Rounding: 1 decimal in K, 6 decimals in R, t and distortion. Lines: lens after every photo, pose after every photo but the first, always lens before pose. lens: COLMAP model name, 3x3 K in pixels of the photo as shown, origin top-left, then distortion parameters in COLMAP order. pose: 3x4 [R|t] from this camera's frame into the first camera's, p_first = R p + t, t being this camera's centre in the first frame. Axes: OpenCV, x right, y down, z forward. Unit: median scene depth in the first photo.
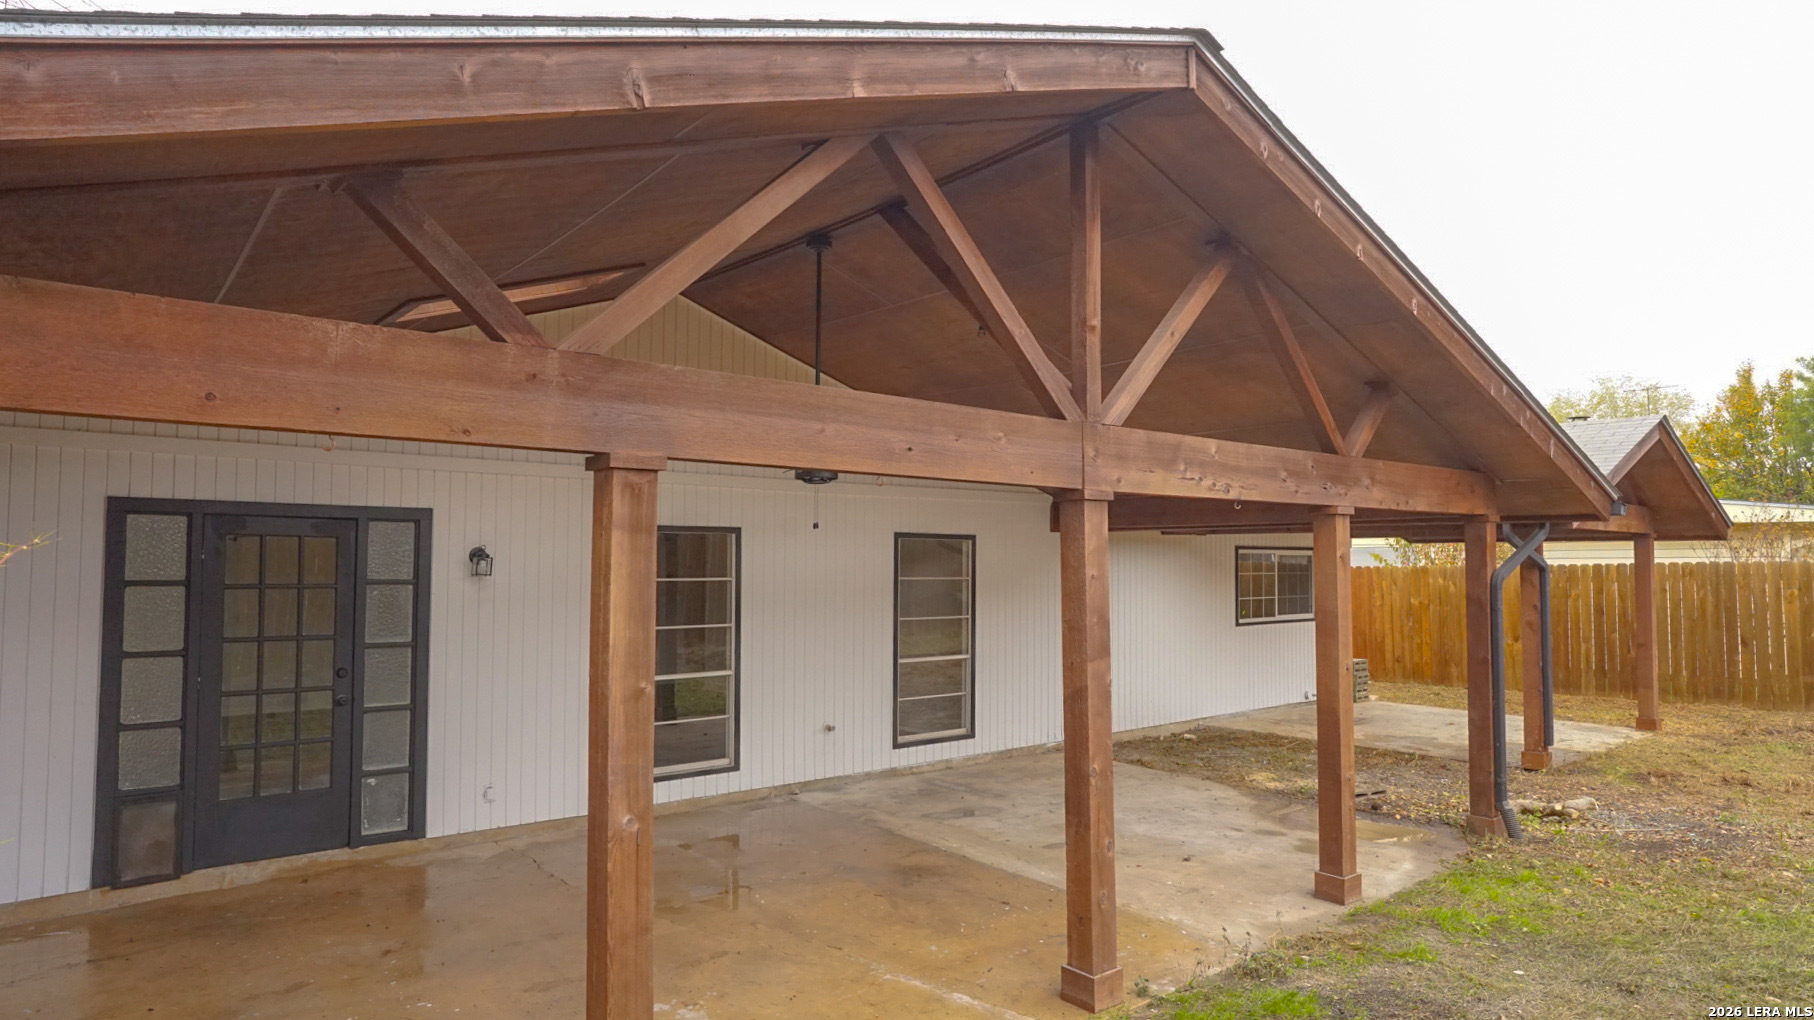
lens RADIAL K [[1031.3, 0, 907.0], [0, 1031.3, 510.0], [0, 0, 1]] dist [-0.046496, 0.034208]
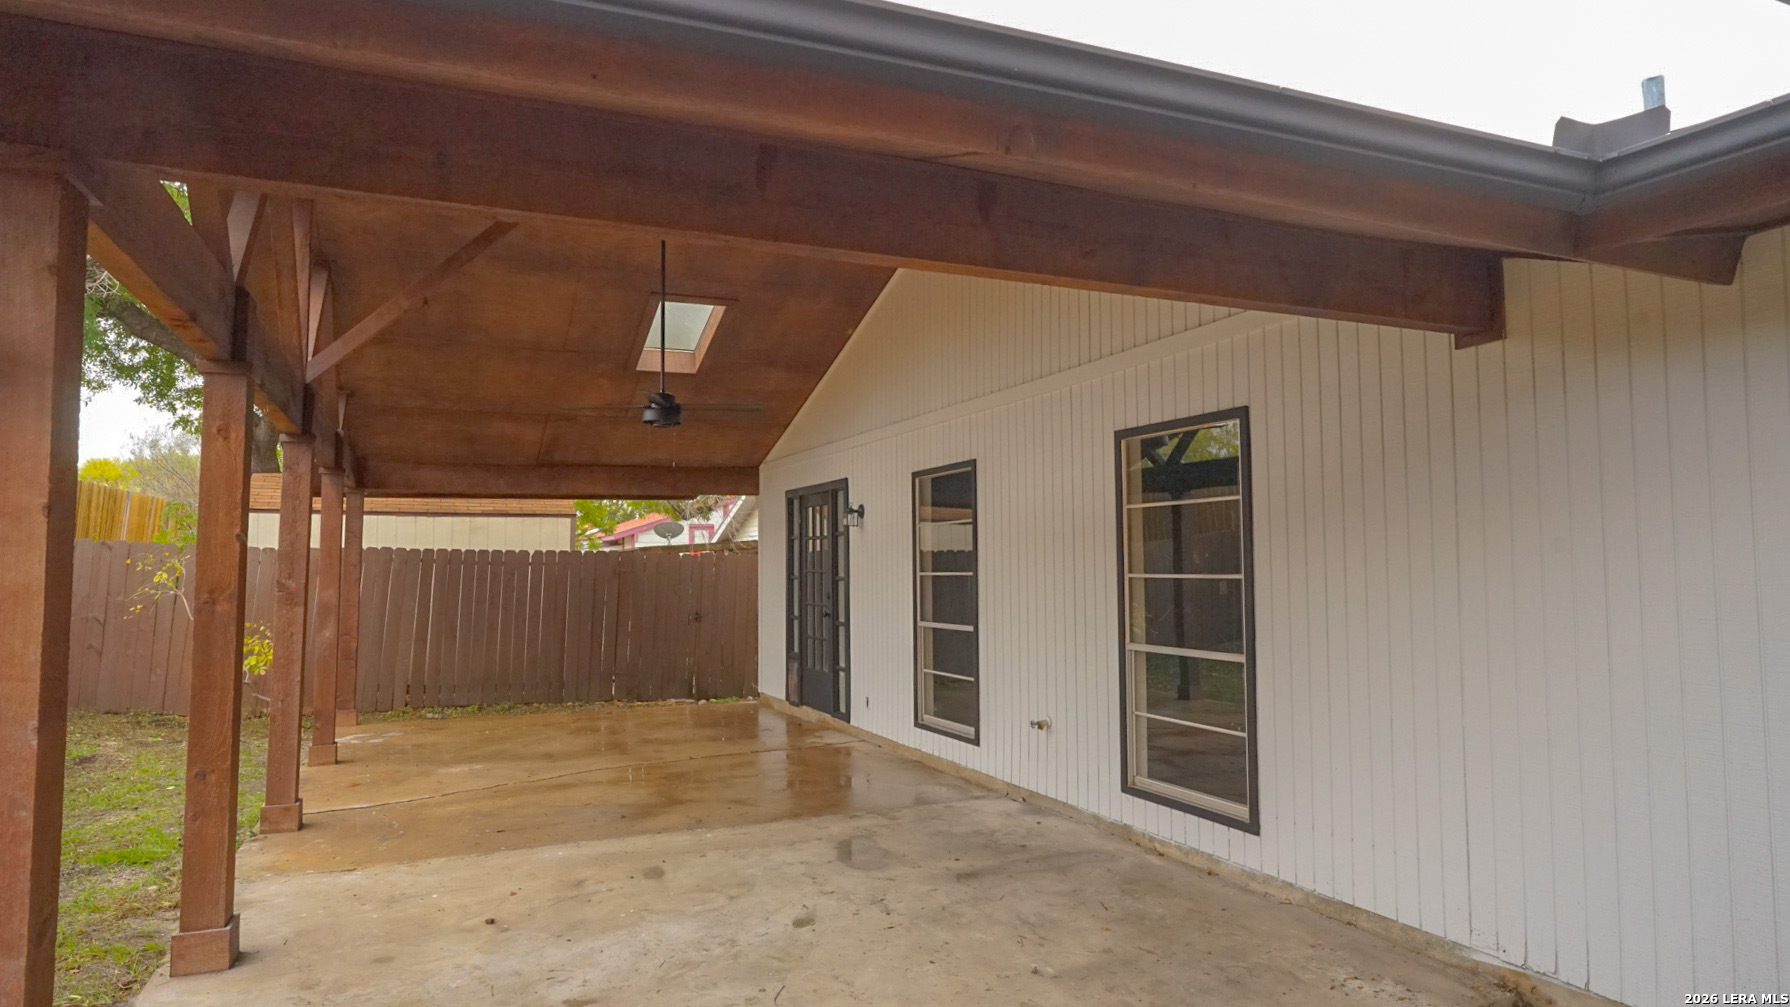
lens RADIAL K [[1059.5, 0, 895.0], [0, 1059.5, 503.5], [0, 0, 1]] dist [-0.056481, 0.051922]
pose [[-0.278639, -0.062064, -0.958388, 0.801161], [0.055001, 0.995241, -0.080441, 0.138772], [0.958820, -0.075126, -0.273900, 1.362423]]
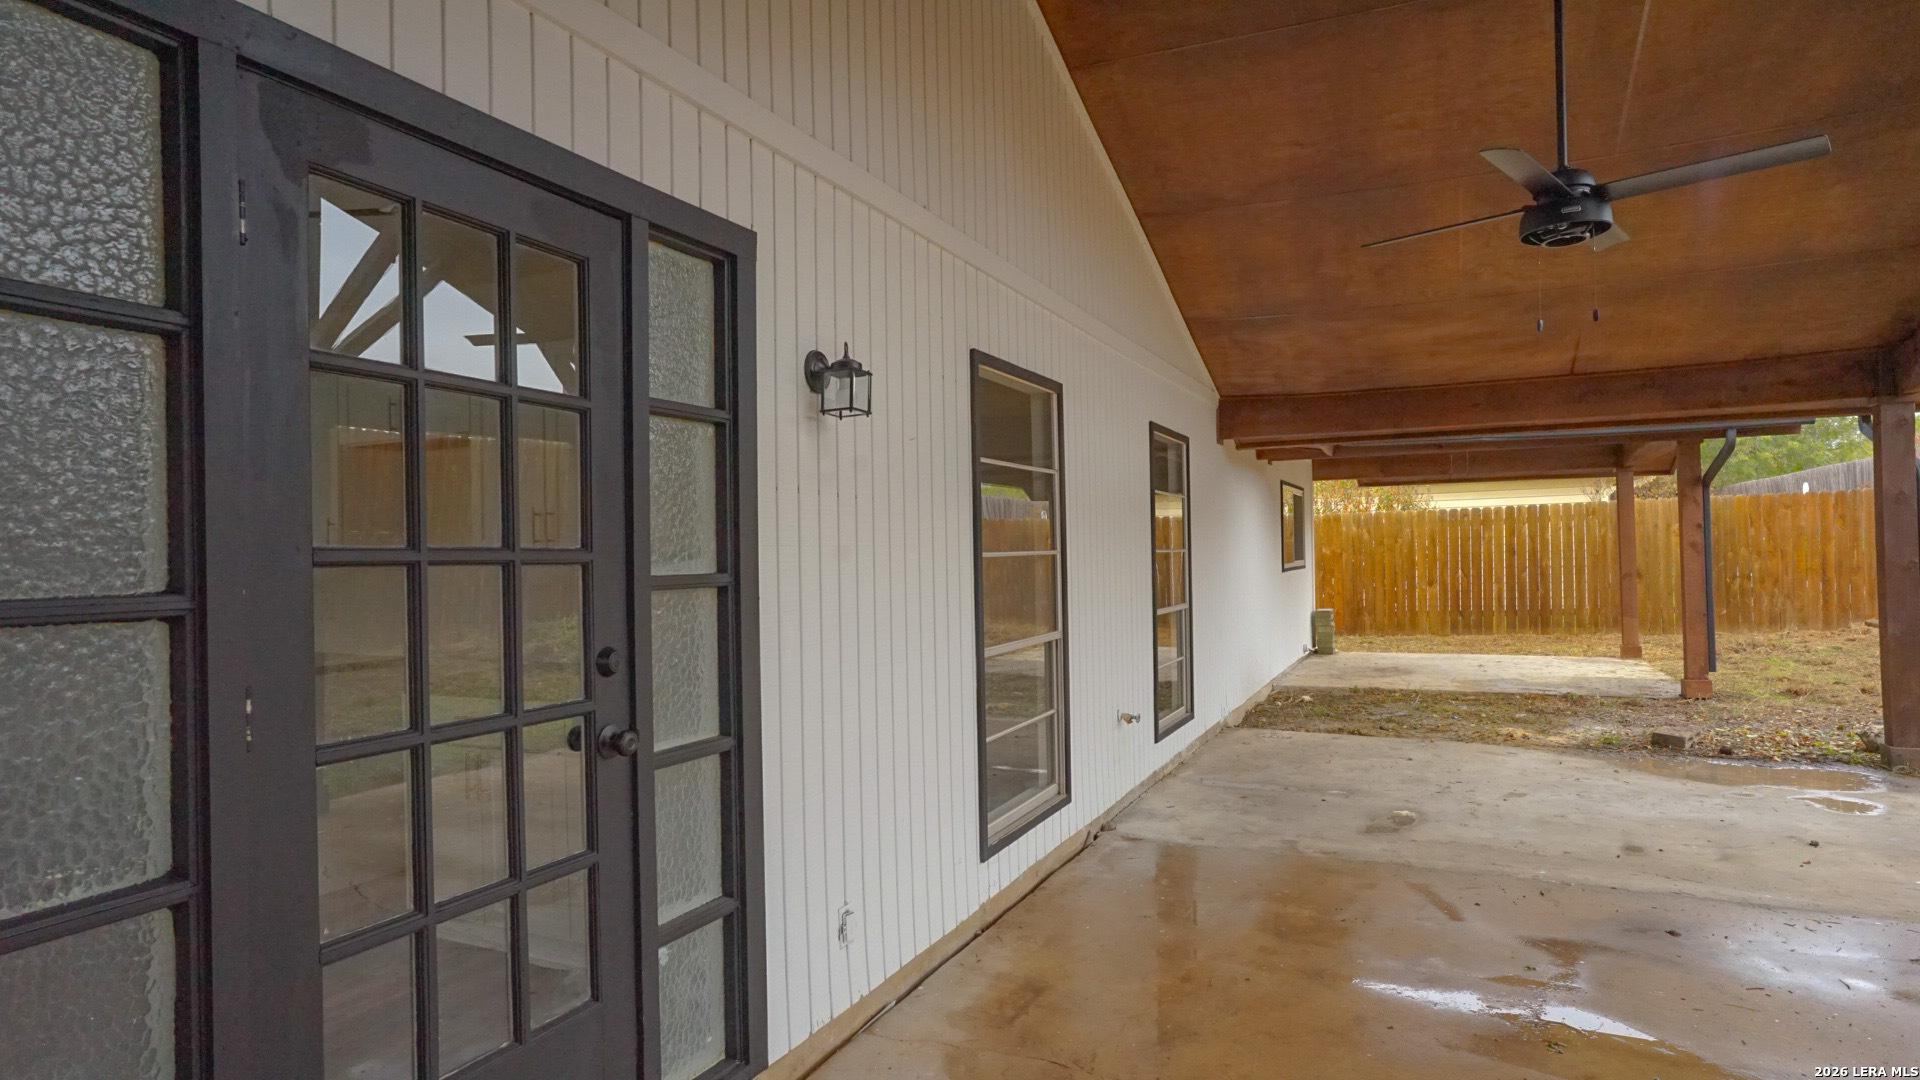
lens RADIAL K [[1039.6, 0, 960.0], [0, 1039.6, 540.0], [0, 0, 1]] dist [-0.049079, 0.037563]
pose [[0.907376, -0.017785, 0.419942, -0.532289], [0.002813, 0.999339, 0.036244, 0.096278], [-0.420309, -0.031706, 0.906827, 0.574703]]
